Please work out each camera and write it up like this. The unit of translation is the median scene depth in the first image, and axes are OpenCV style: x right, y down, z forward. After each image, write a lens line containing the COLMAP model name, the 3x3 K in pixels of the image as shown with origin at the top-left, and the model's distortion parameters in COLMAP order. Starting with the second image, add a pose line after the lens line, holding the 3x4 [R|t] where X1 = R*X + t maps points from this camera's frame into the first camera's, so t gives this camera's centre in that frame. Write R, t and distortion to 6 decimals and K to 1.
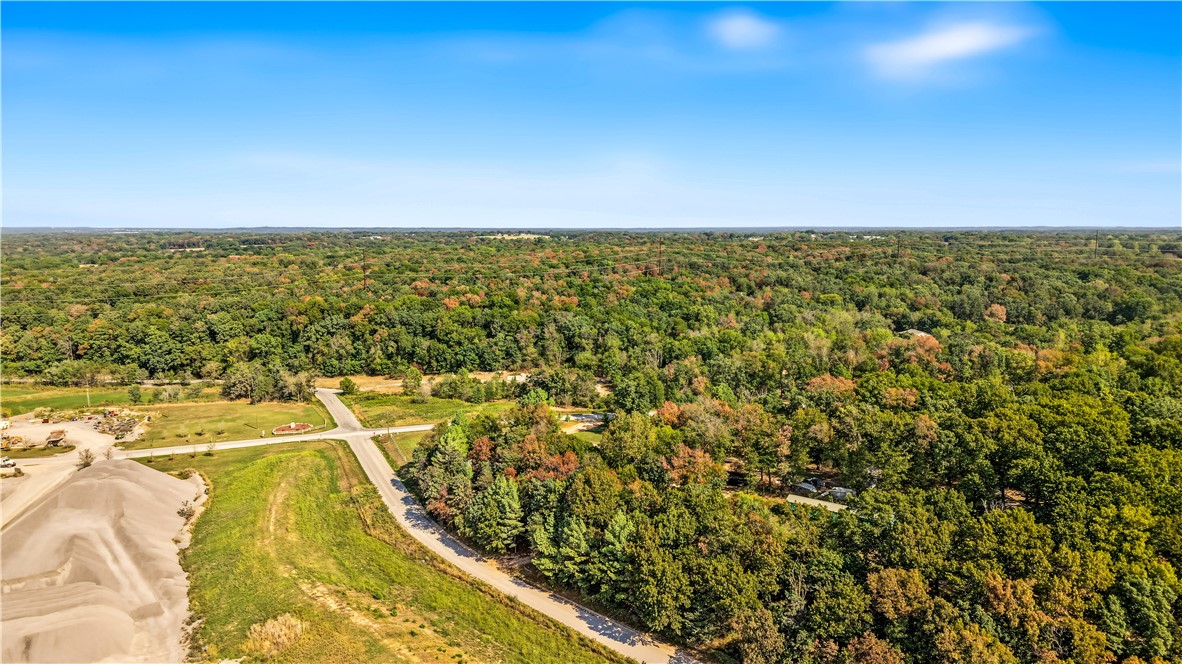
lens RADIAL K [[812.0, 0, 591.1], [0, 812.0, 325.1], [0, 0, 1]] dist [0.043896, -0.047901]
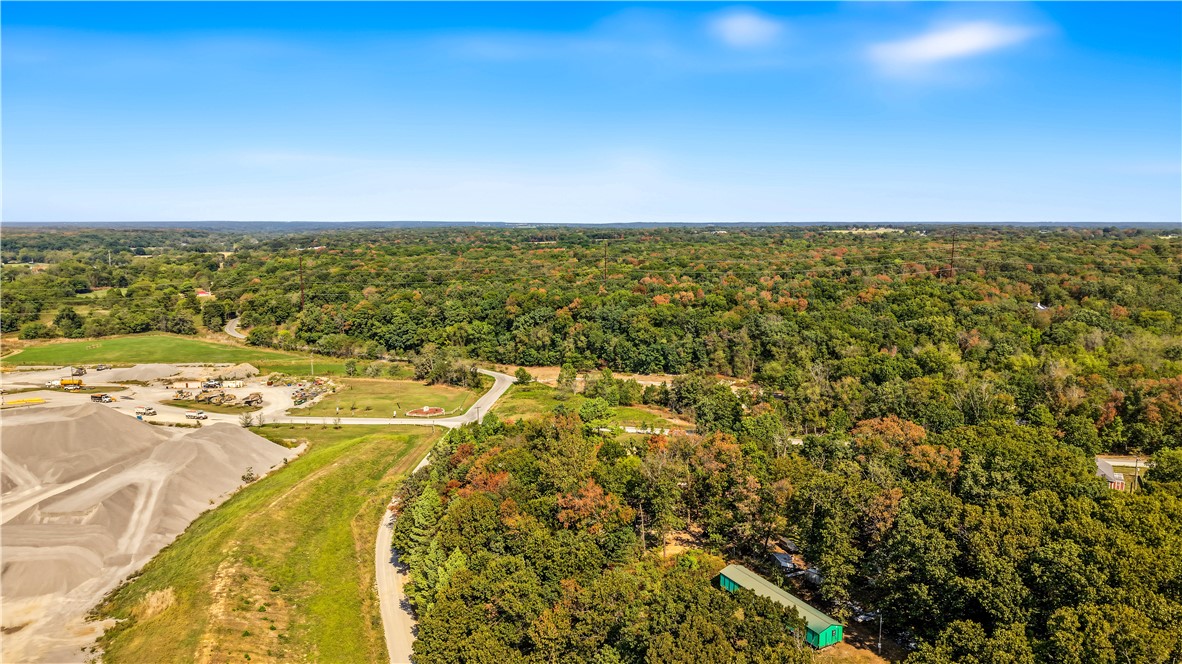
lens RADIAL K [[812.0, 0, 586.5], [0, 812.0, 330.0], [0, 0, 1]] dist [0.043896, -0.047901]
pose [[0.894914, 0.061994, -0.441911, 0.202538], [-0.055984, 0.998076, 0.026642, -0.013994], [0.442712, 0.000897, 0.896663, 0.103981]]
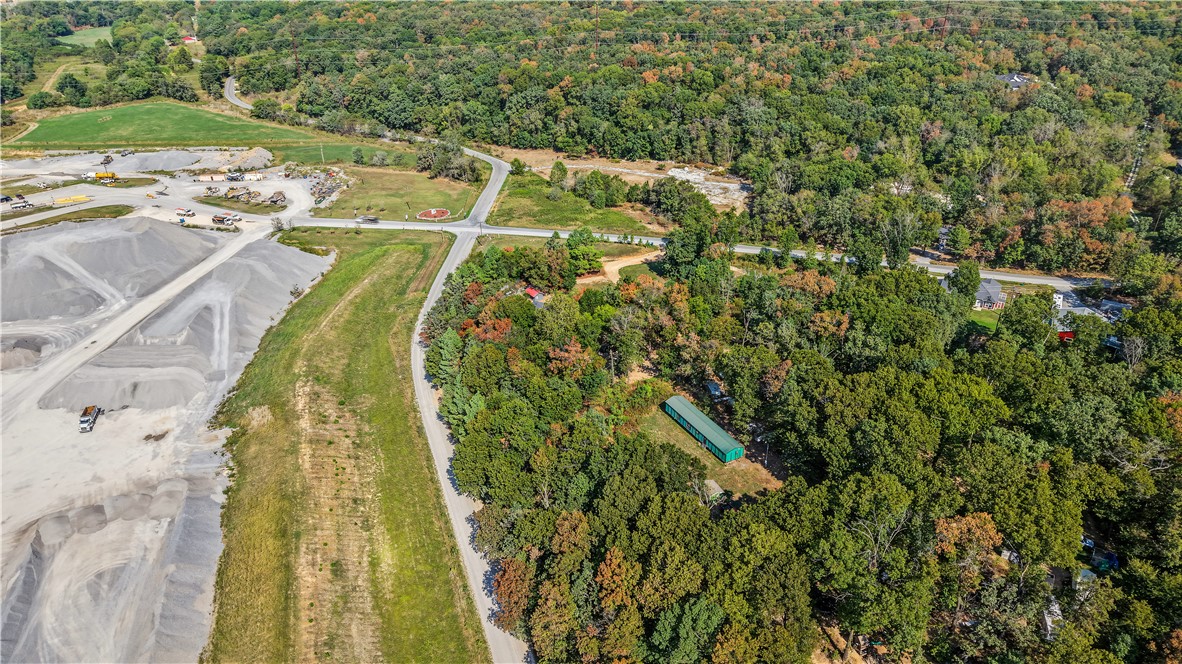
lens RADIAL K [[812.0, 0, 586.3], [0, 812.0, 334.8], [0, 0, 1]] dist [0.043896, -0.047901]
pose [[0.896597, 0.206715, -0.391640, 0.244161], [-0.049740, 0.925781, 0.374773, -0.120532], [0.440045, -0.316541, 0.840335, 0.027833]]
